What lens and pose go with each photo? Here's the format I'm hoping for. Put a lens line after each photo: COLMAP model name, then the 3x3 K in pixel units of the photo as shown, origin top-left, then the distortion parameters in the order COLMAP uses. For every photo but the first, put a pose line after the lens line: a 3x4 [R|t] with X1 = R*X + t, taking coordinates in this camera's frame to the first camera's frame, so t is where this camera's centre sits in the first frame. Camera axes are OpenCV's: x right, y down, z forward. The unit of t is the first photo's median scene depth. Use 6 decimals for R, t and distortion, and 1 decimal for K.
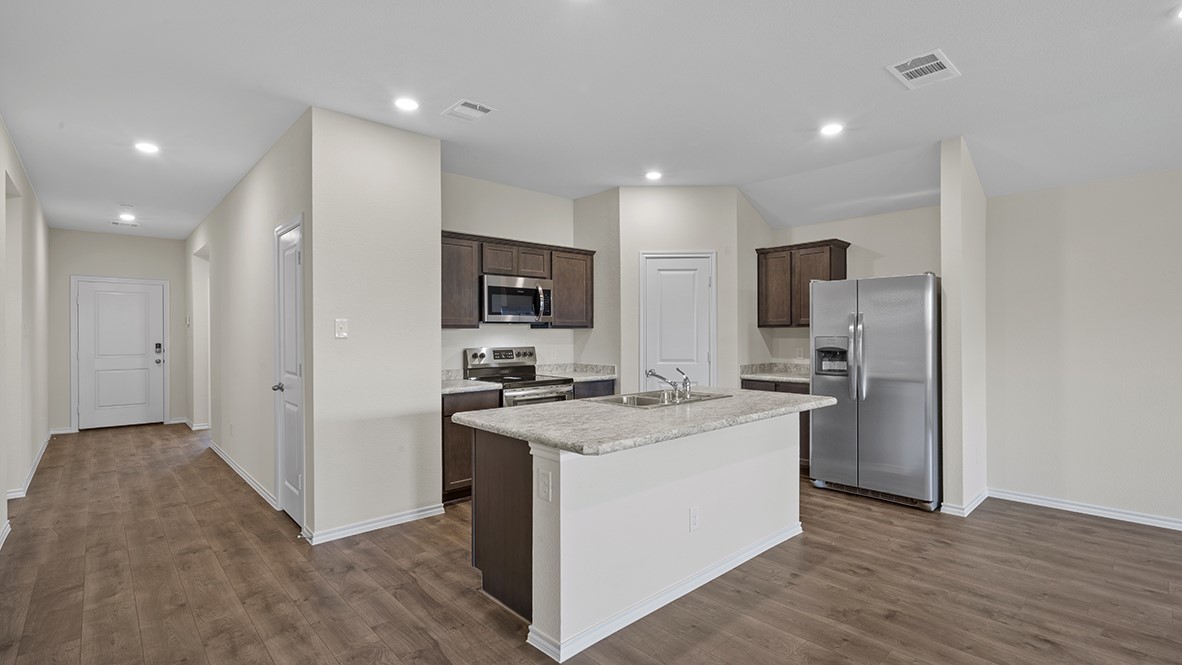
lens RADIAL K [[540.1, 0, 604.3], [0, 540.1, 333.7], [0, 0, 1]] dist [-0.003840, 0.002073]
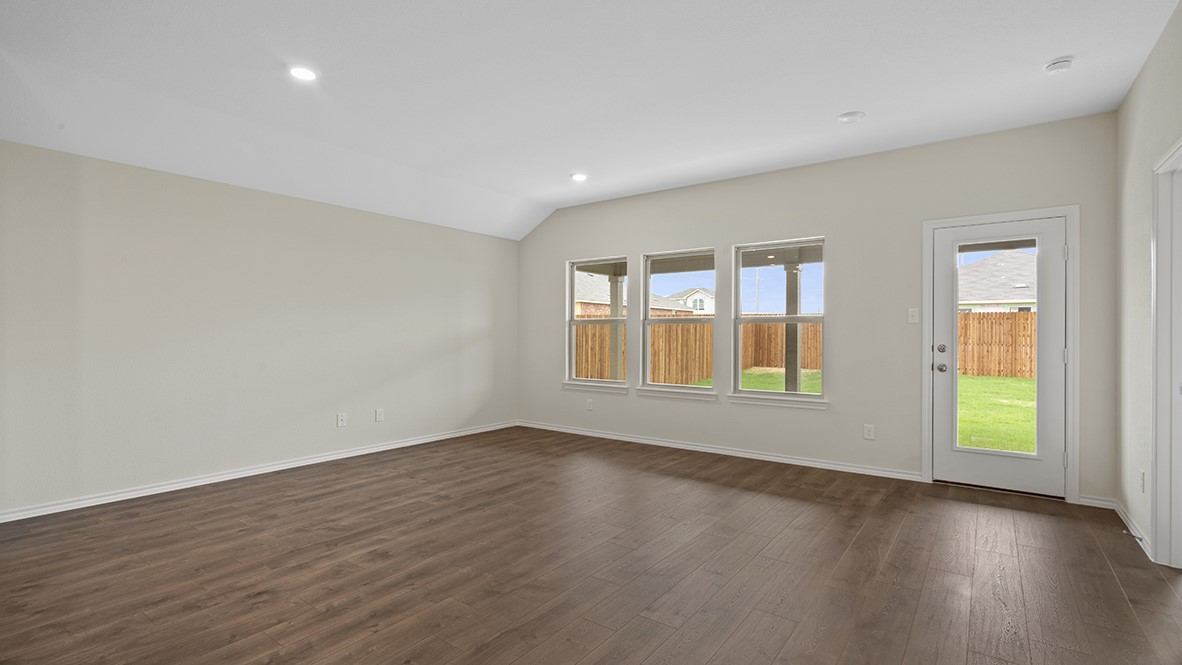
lens RADIAL K [[540.1, 0, 590.3], [0, 540.1, 335.0], [0, 0, 1]] dist [-0.003840, 0.002073]
pose [[-0.174281, -0.000539, 0.984696, -0.178940], [-0.007126, 0.999974, -0.000714, 0.022283], [-0.984670, -0.007141, -0.174281, 0.263879]]
